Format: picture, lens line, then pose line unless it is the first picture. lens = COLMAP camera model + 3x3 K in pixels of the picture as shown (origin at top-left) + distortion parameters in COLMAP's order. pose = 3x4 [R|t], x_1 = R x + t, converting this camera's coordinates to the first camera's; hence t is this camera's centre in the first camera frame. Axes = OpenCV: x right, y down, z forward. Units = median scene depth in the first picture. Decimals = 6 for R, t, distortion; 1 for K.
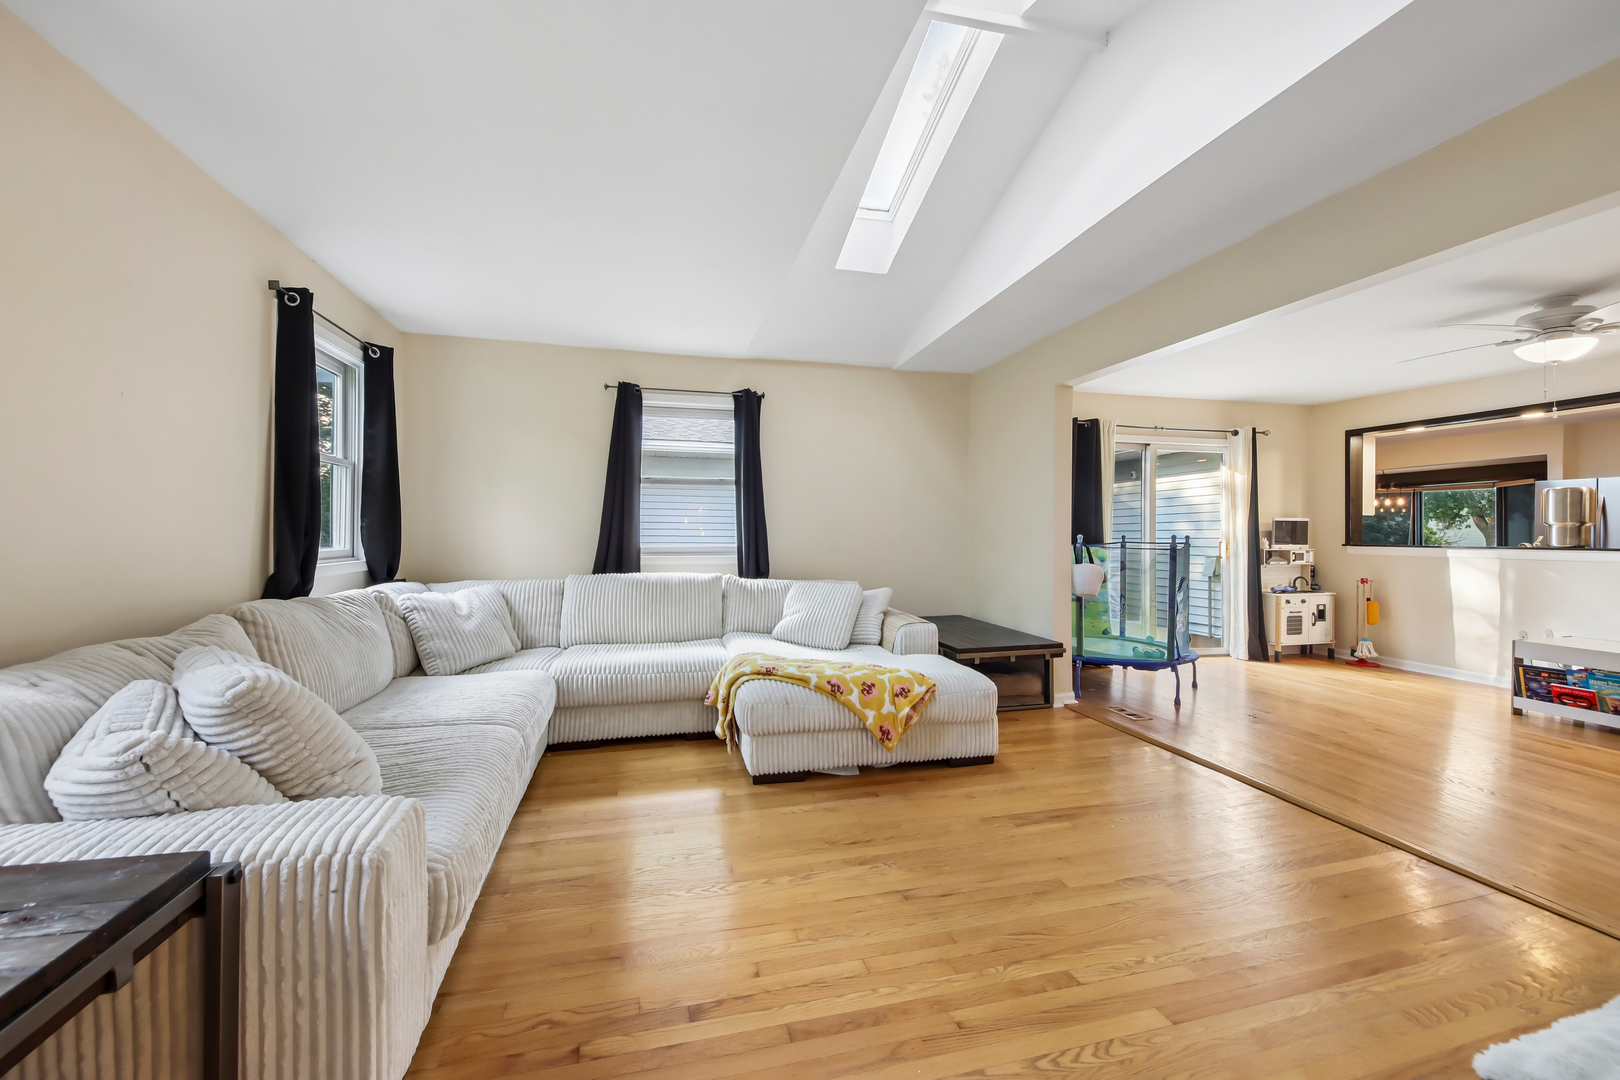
lens RADIAL K [[620.9, 0, 795.6], [0, 620.9, 538.1], [0, 0, 1]] dist [0.009268, -0.008061]
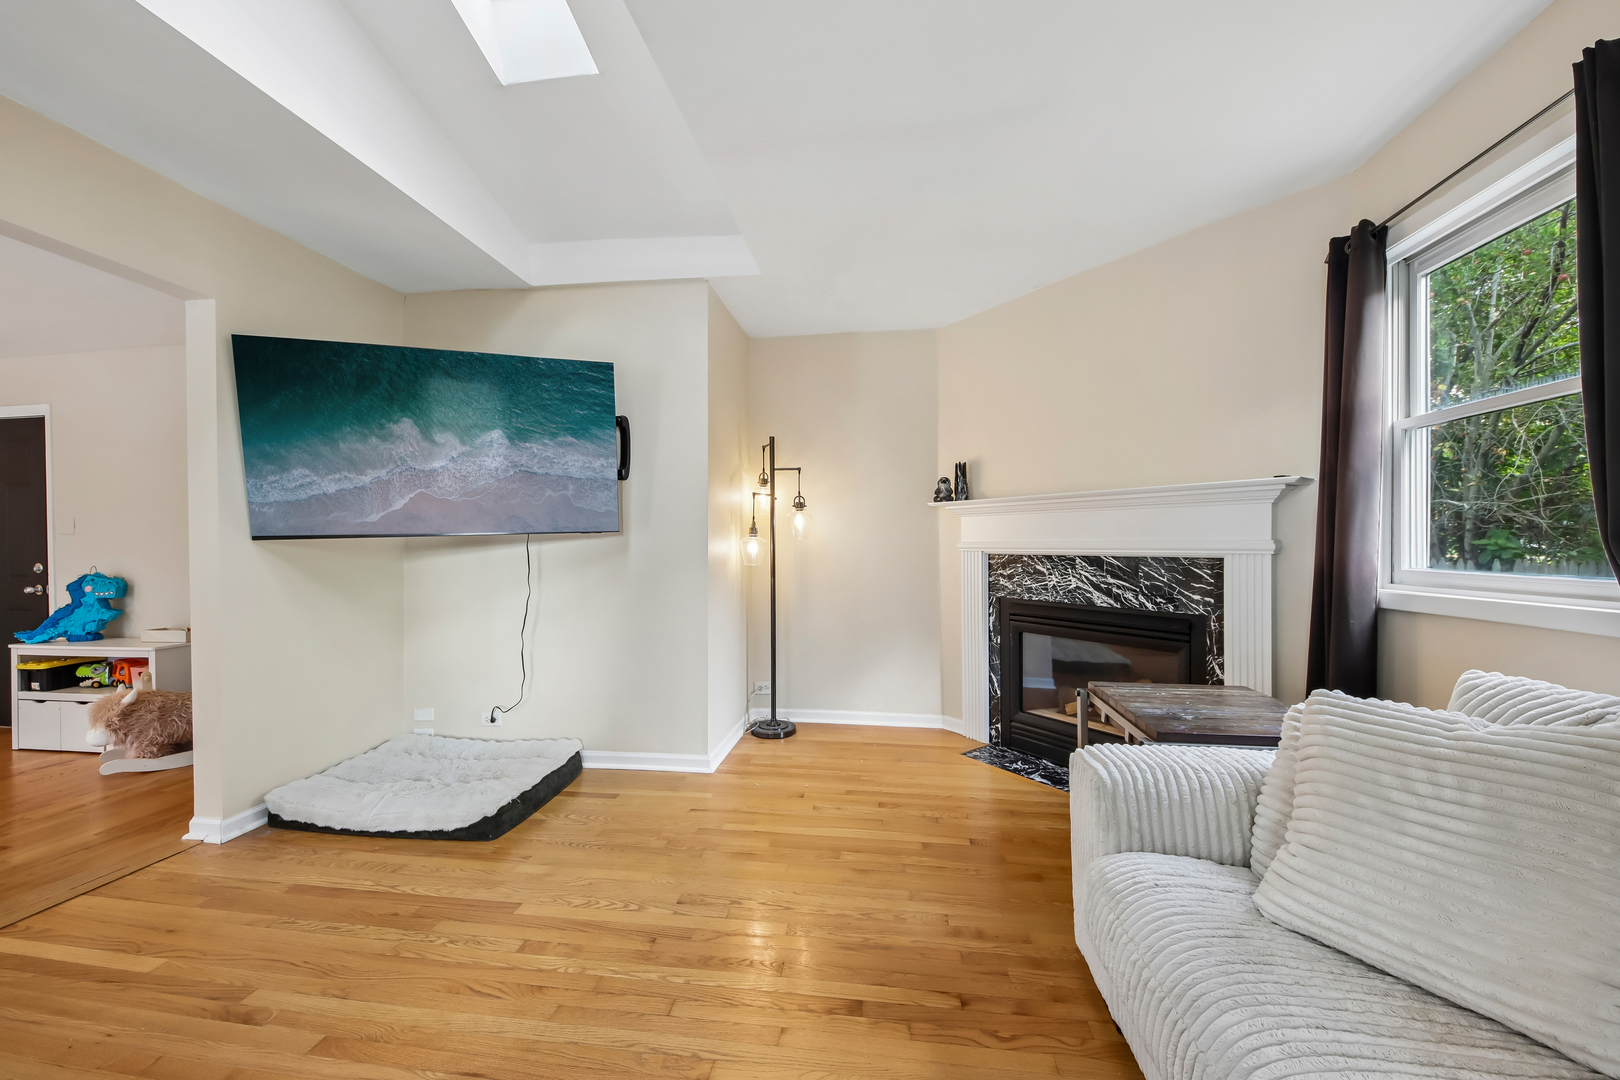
lens RADIAL K [[607.4, 0, 803.1], [0, 607.4, 551.8], [0, 0, 1]] dist [0.060222, -0.029888]
pose [[-0.930773, -0.000722, 0.365598, -0.123402], [0.004422, 0.999903, 0.013233, -0.002093], [-0.365572, 0.013934, -0.930679, 0.536004]]
